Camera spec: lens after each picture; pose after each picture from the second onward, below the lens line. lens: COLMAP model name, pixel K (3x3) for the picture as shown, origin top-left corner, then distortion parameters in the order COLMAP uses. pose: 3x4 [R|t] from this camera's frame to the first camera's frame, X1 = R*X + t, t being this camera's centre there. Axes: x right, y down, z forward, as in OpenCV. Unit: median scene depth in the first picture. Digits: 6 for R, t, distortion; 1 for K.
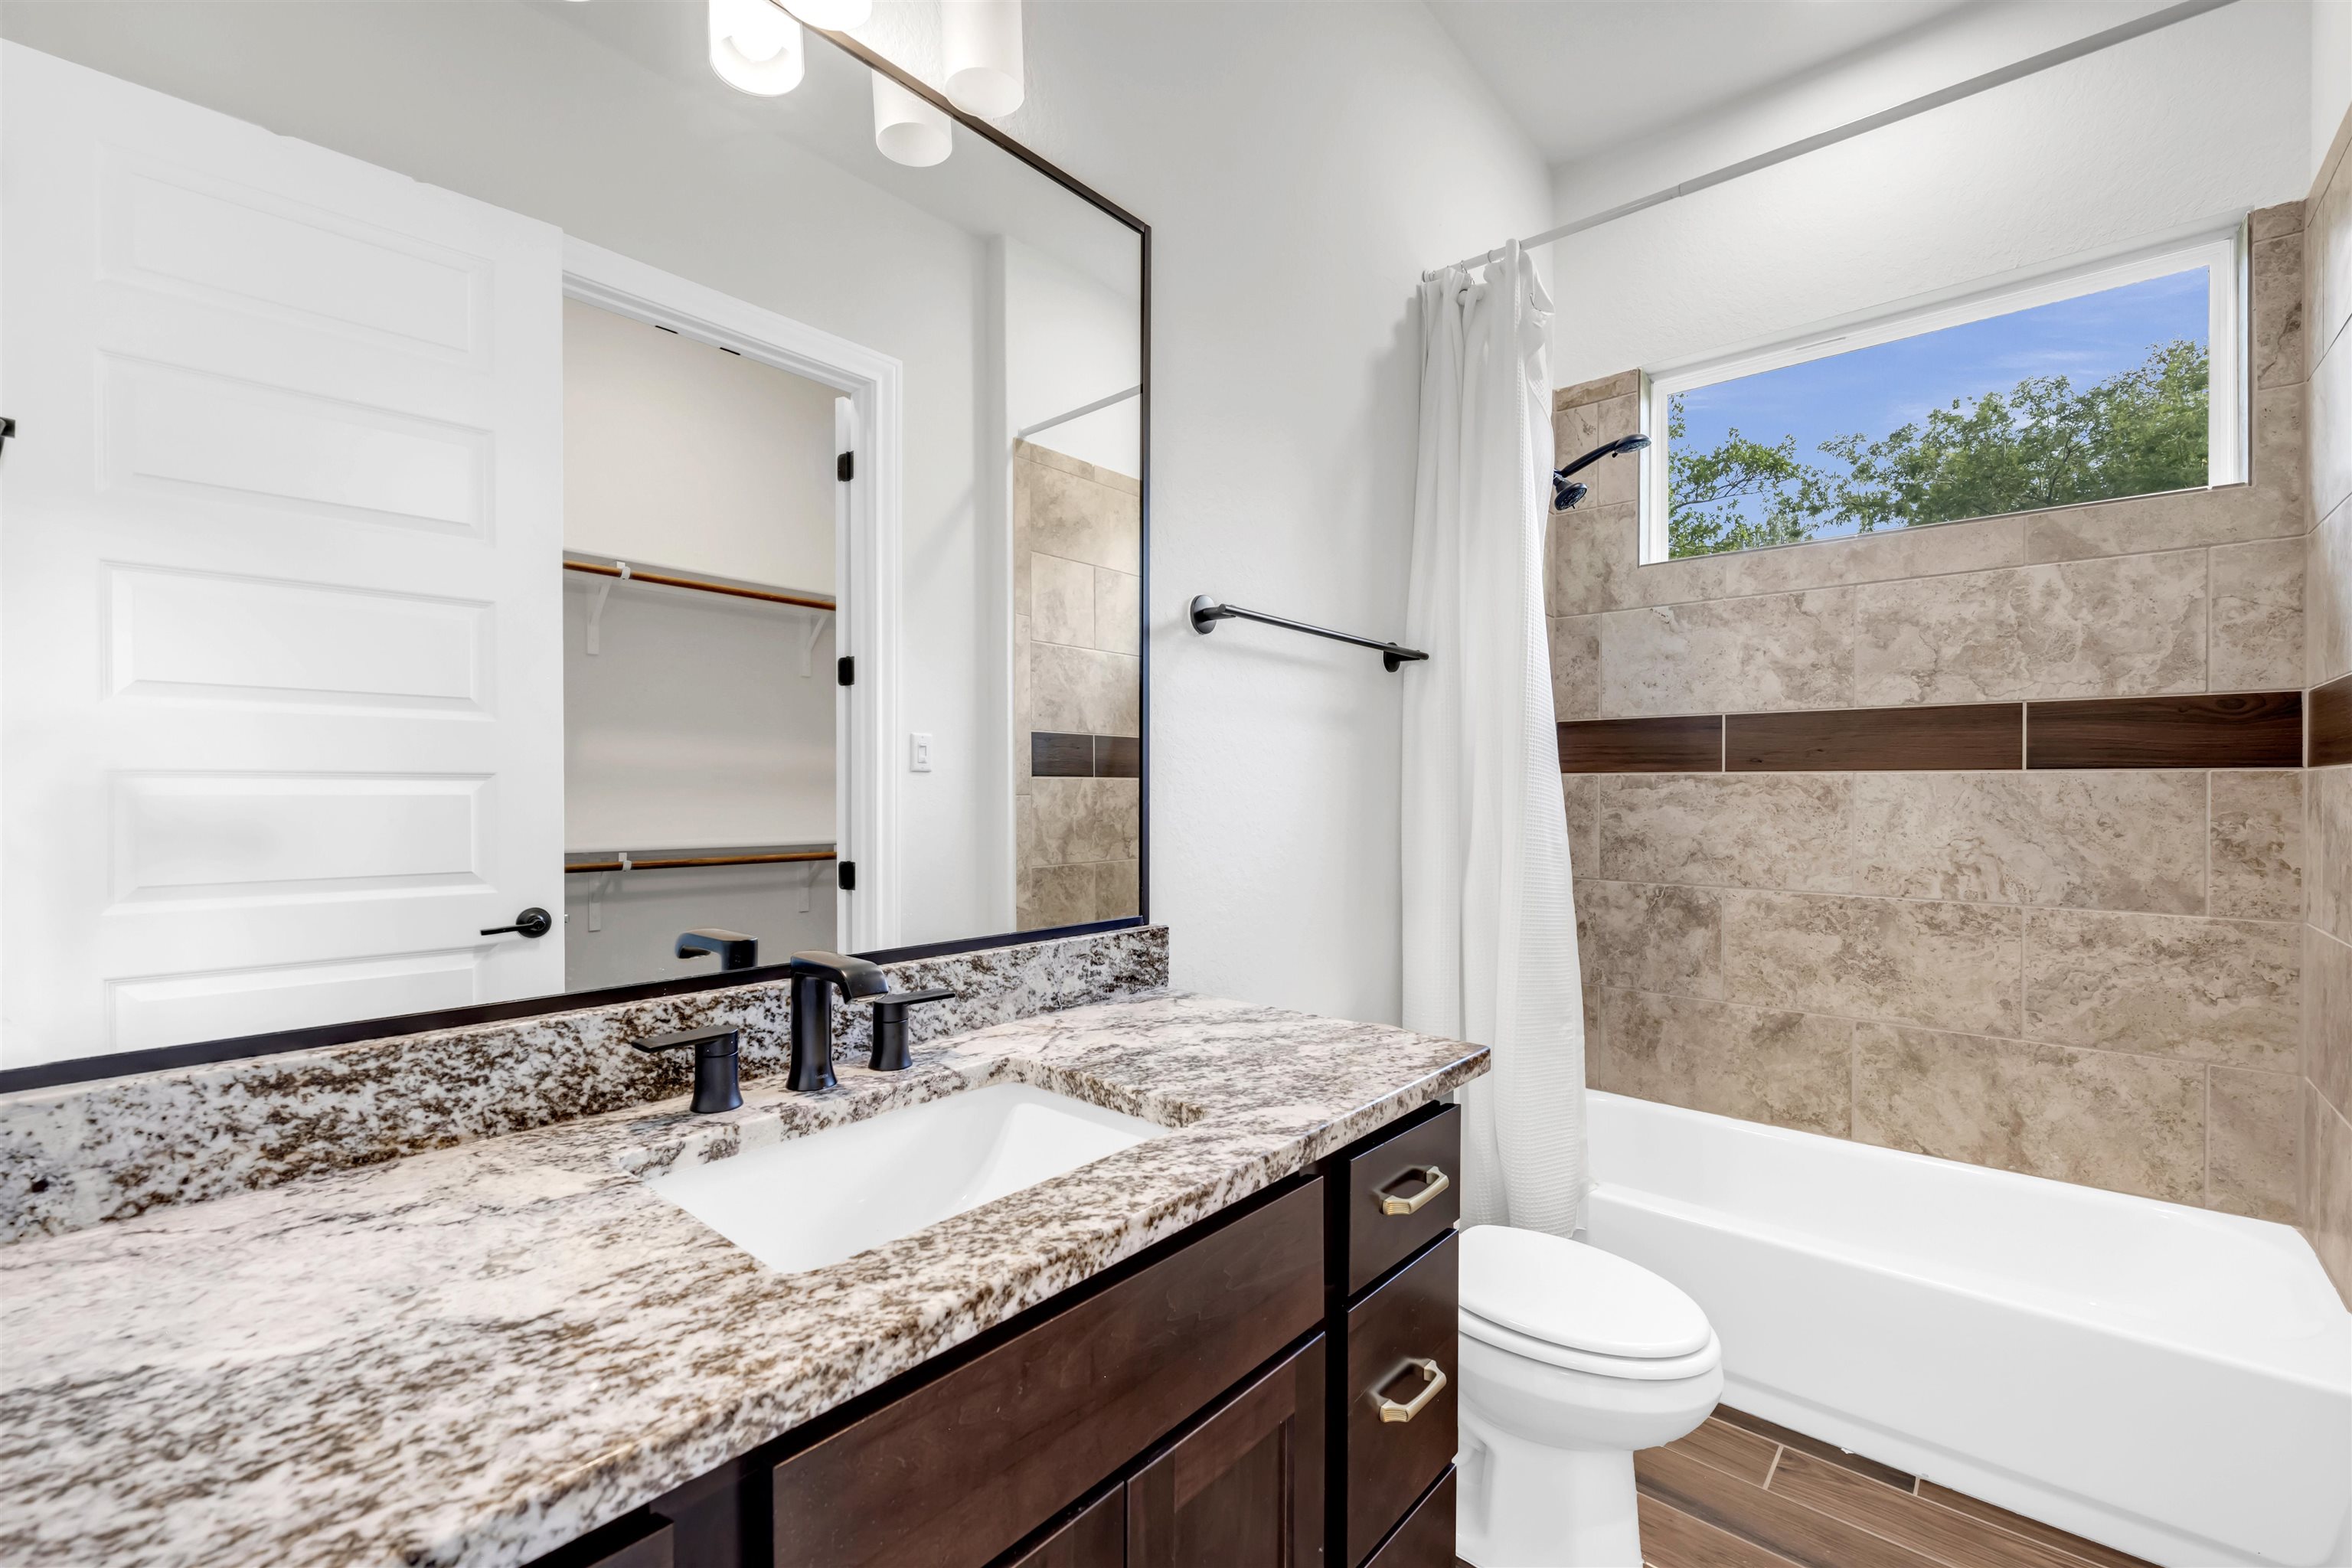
lens RADIAL K [[975.4, 0, 1177.8], [0, 975.4, 782.7], [0, 0, 1]] dist [0.000262, -0.000001]
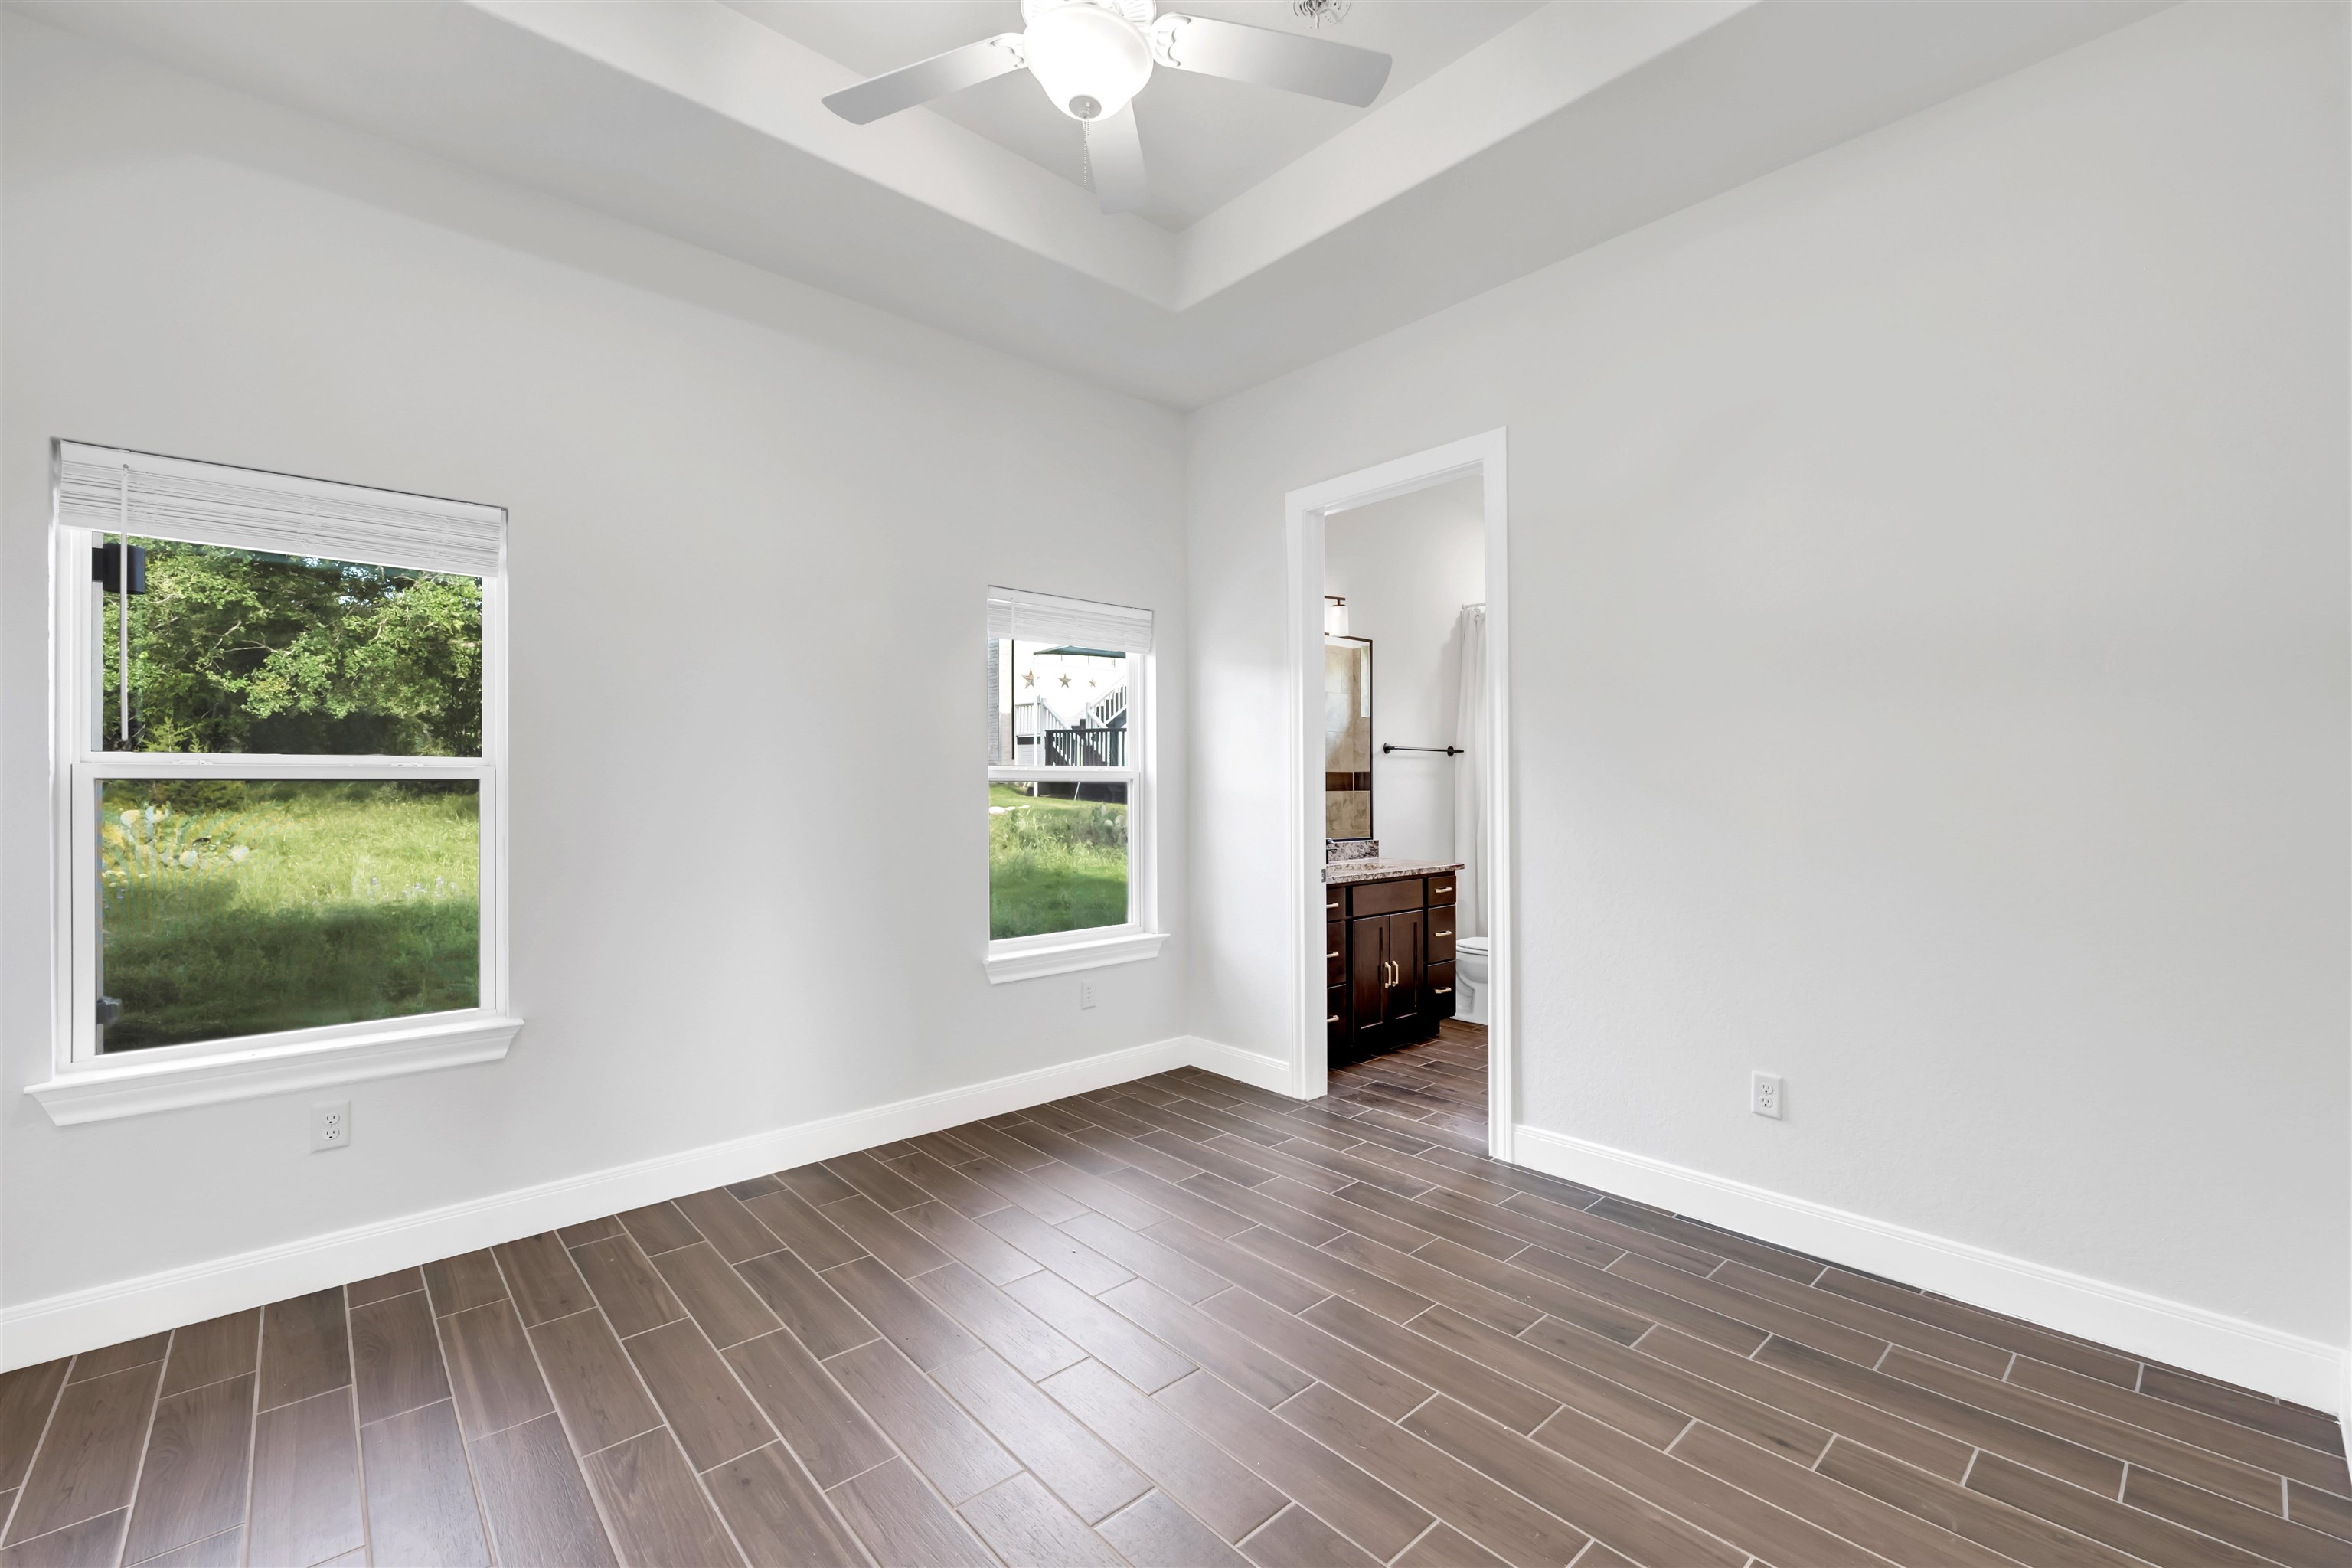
lens RADIAL K [[975.4, 0, 1185.1], [0, 975.4, 780.7], [0, 0, 1]] dist [0.000262, -0.000001]
pose [[0.993929, -0.006914, -0.109809, -0.297745], [0.006838, 0.999976, -0.001067, -0.062630], [0.109813, 0.000310, 0.993952, -2.414400]]
